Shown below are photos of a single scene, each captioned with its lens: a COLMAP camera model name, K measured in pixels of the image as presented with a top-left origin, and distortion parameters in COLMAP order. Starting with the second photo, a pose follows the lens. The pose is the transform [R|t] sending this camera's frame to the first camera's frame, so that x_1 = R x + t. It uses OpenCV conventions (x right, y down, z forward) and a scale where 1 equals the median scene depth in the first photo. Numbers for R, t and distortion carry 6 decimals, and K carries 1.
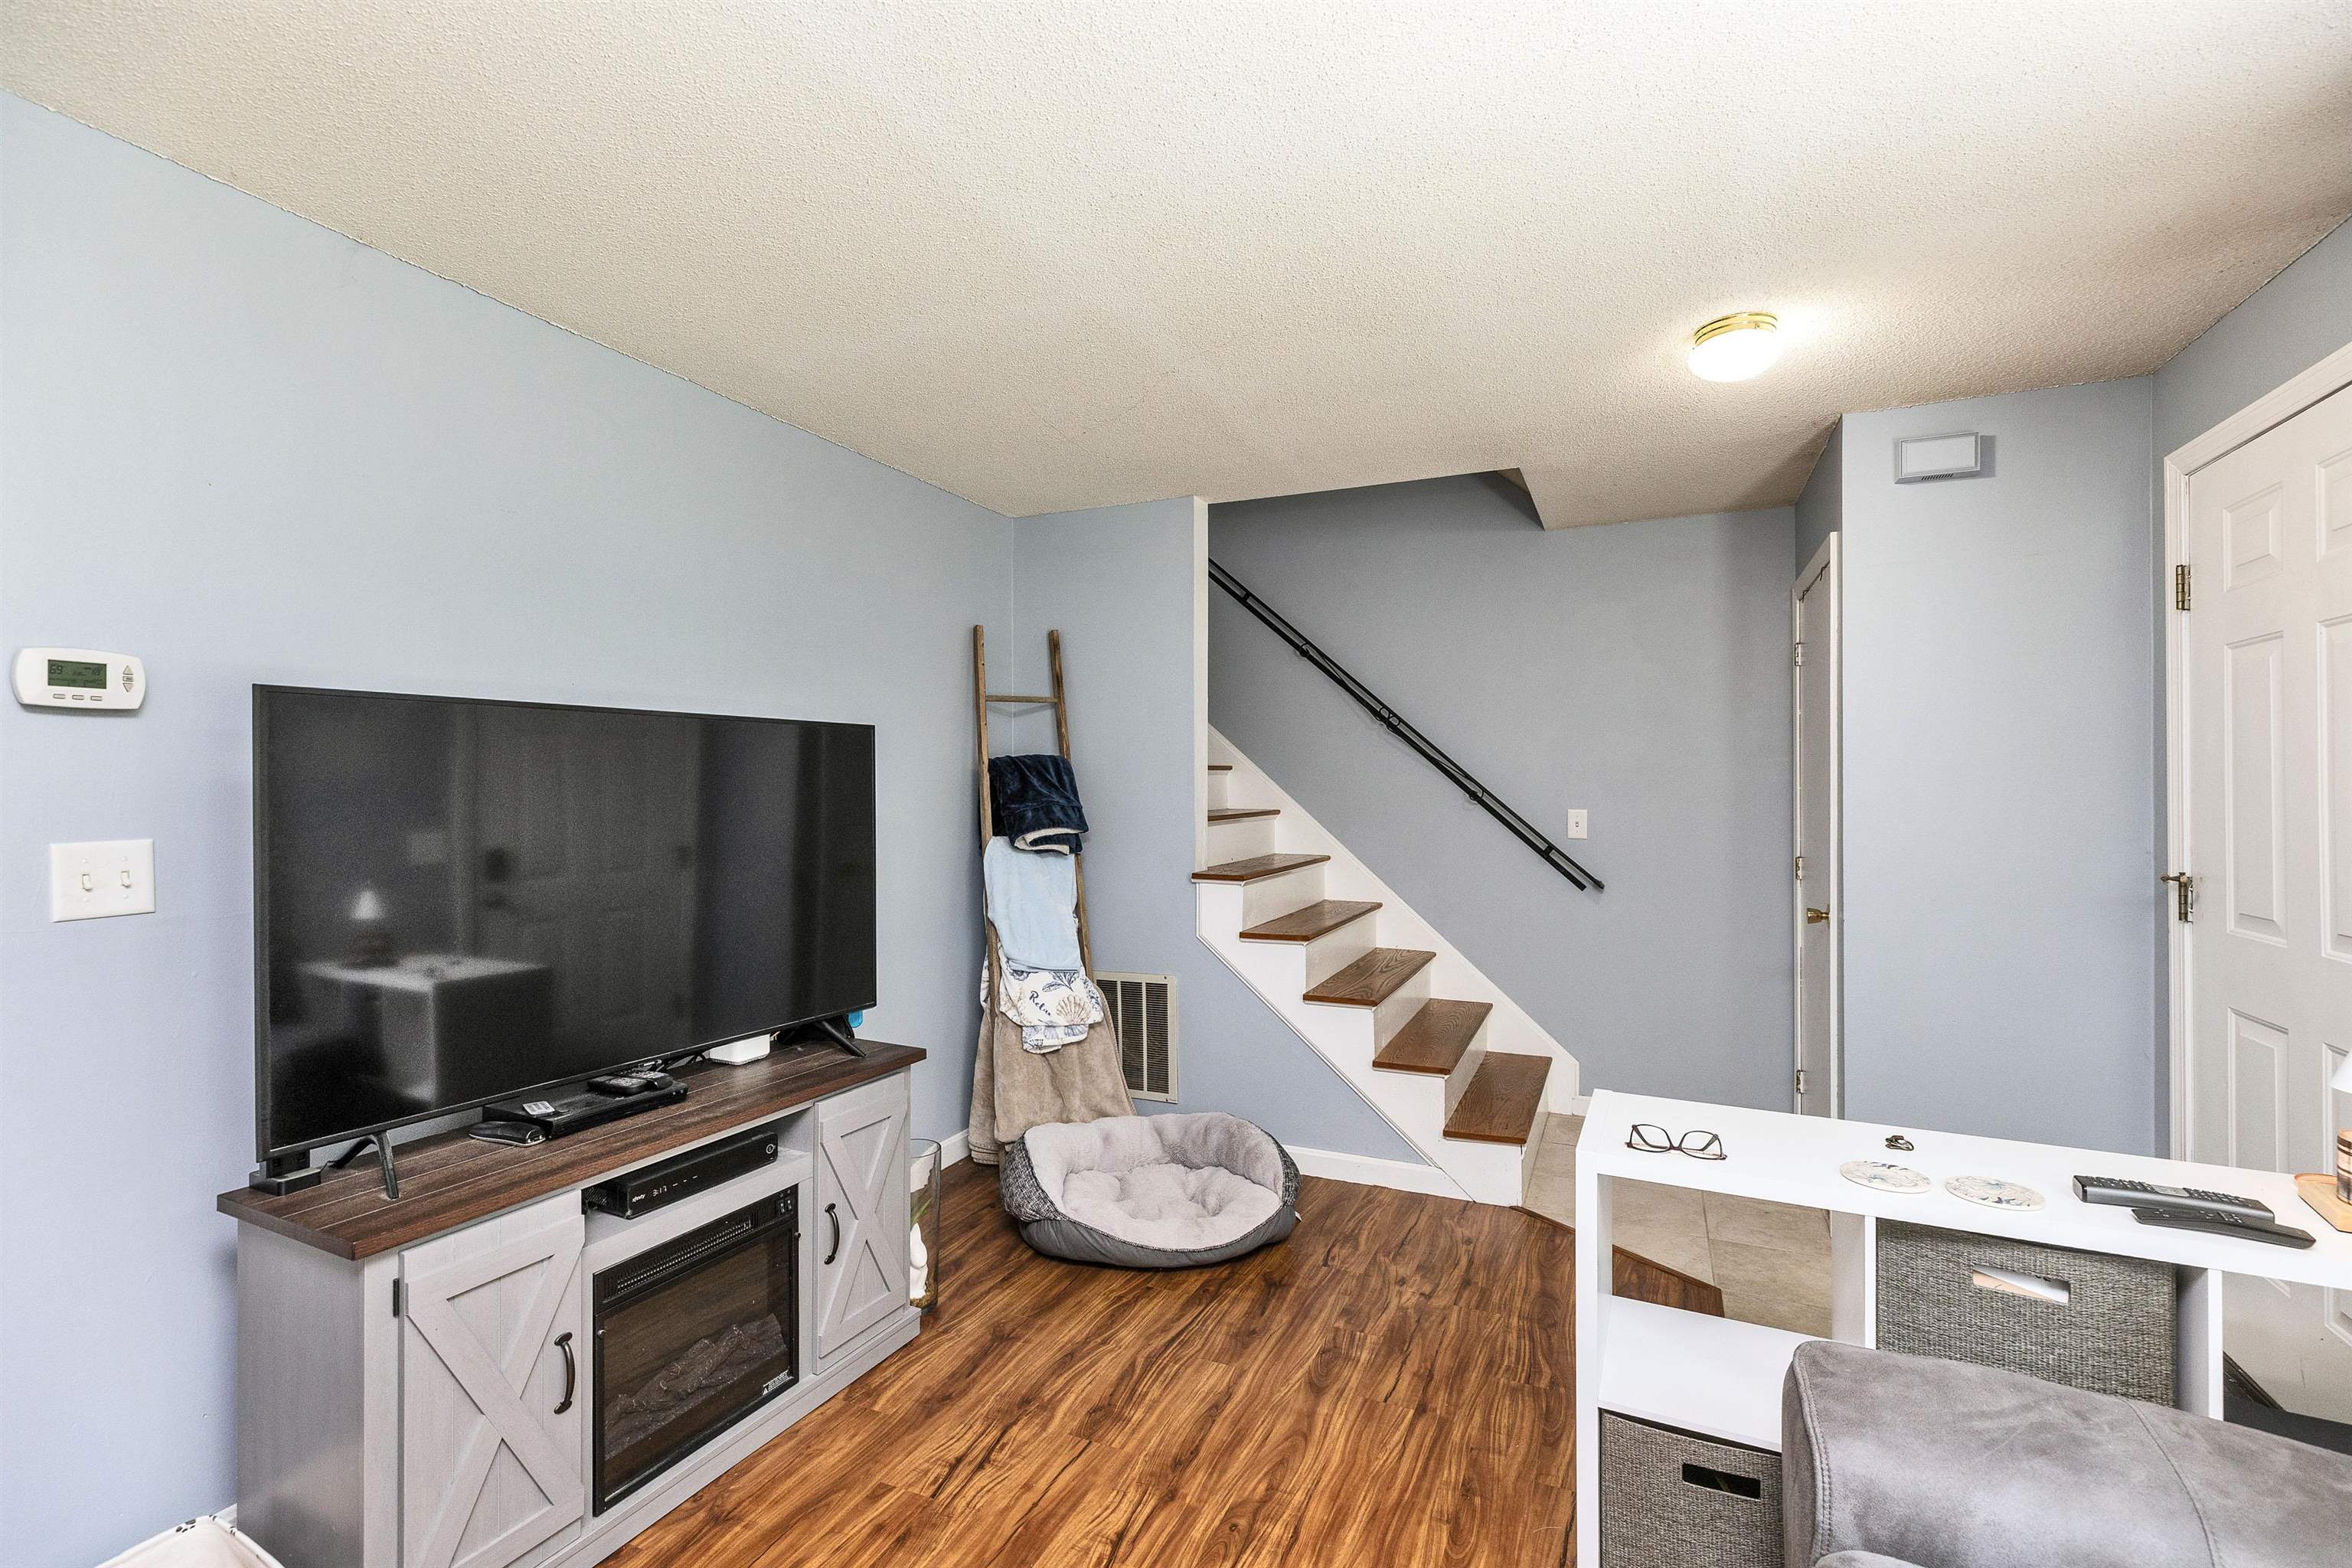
lens RADIAL K [[1055.4, 0, 1183.2], [0, 1055.4, 777.0], [0, 0, 1]] dist [0.004240, 0.000509]
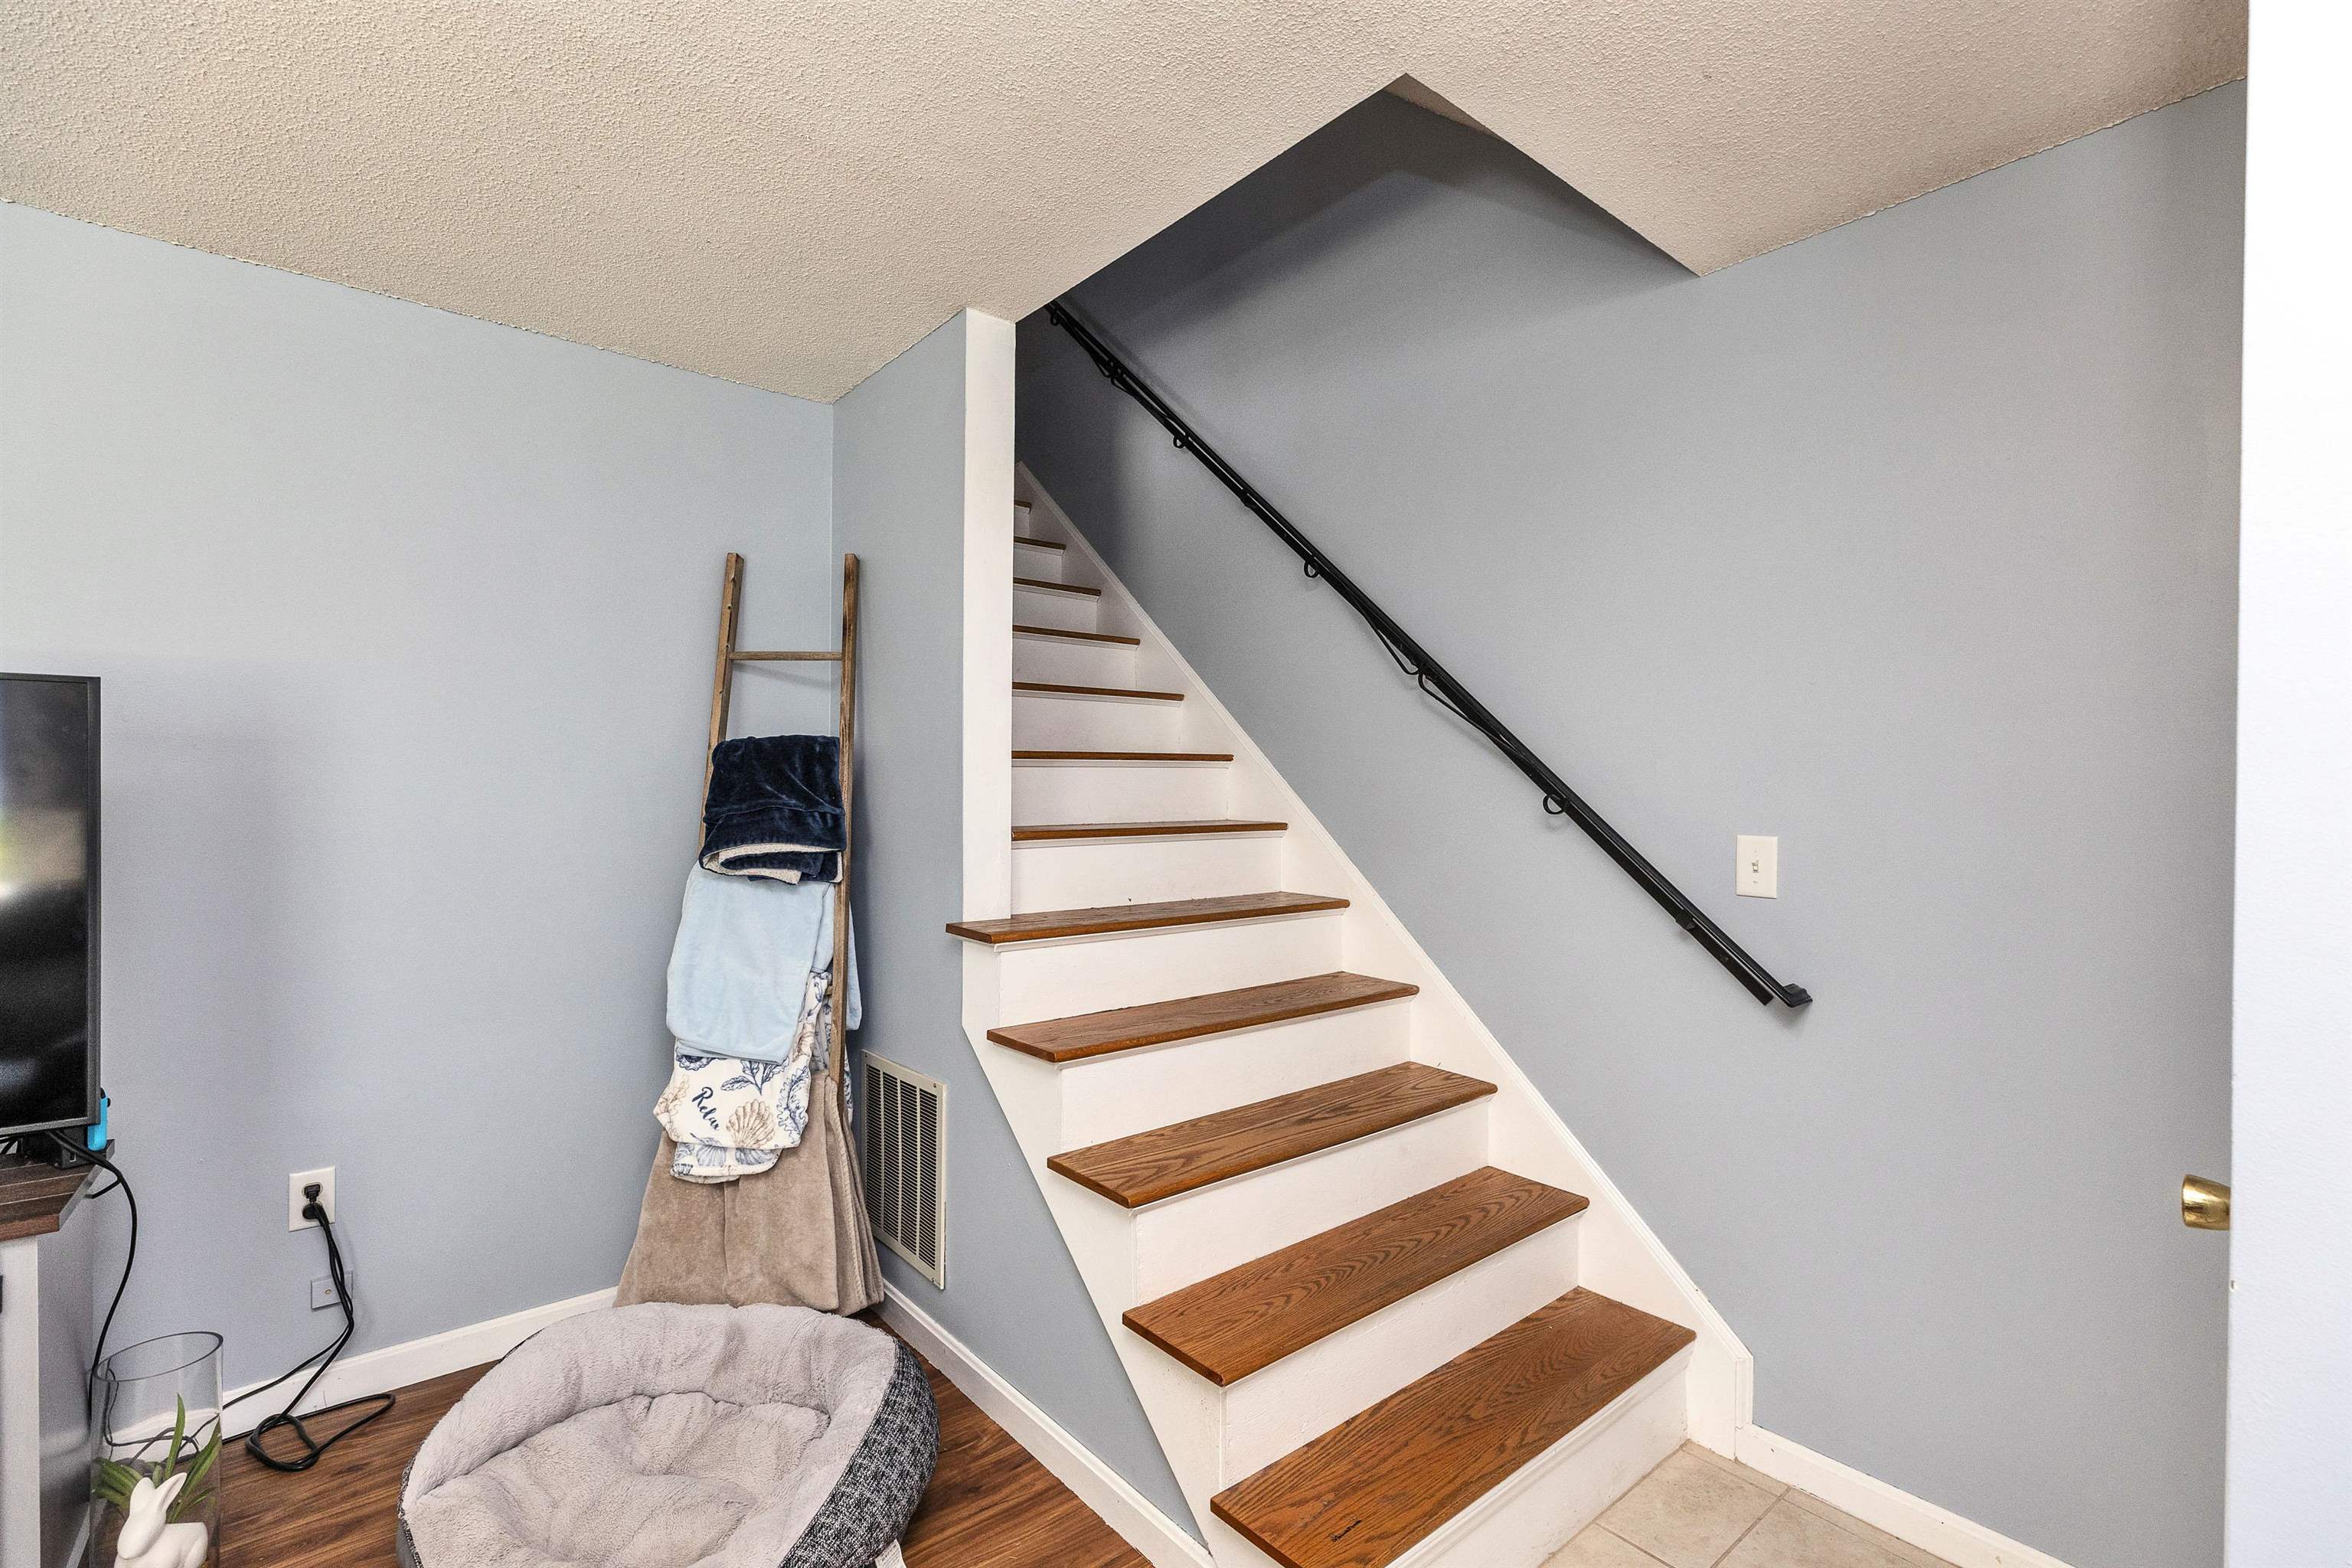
lens RADIAL K [[1055.4, 0, 1166.3], [0, 1055.4, 799.3], [0, 0, 1]] dist [0.004240, 0.000509]
pose [[0.899078, 0.012054, -0.437623, 0.386286], [-0.005208, 0.999845, 0.016840, 0.008021], [0.437758, -0.012861, 0.899001, 0.503734]]
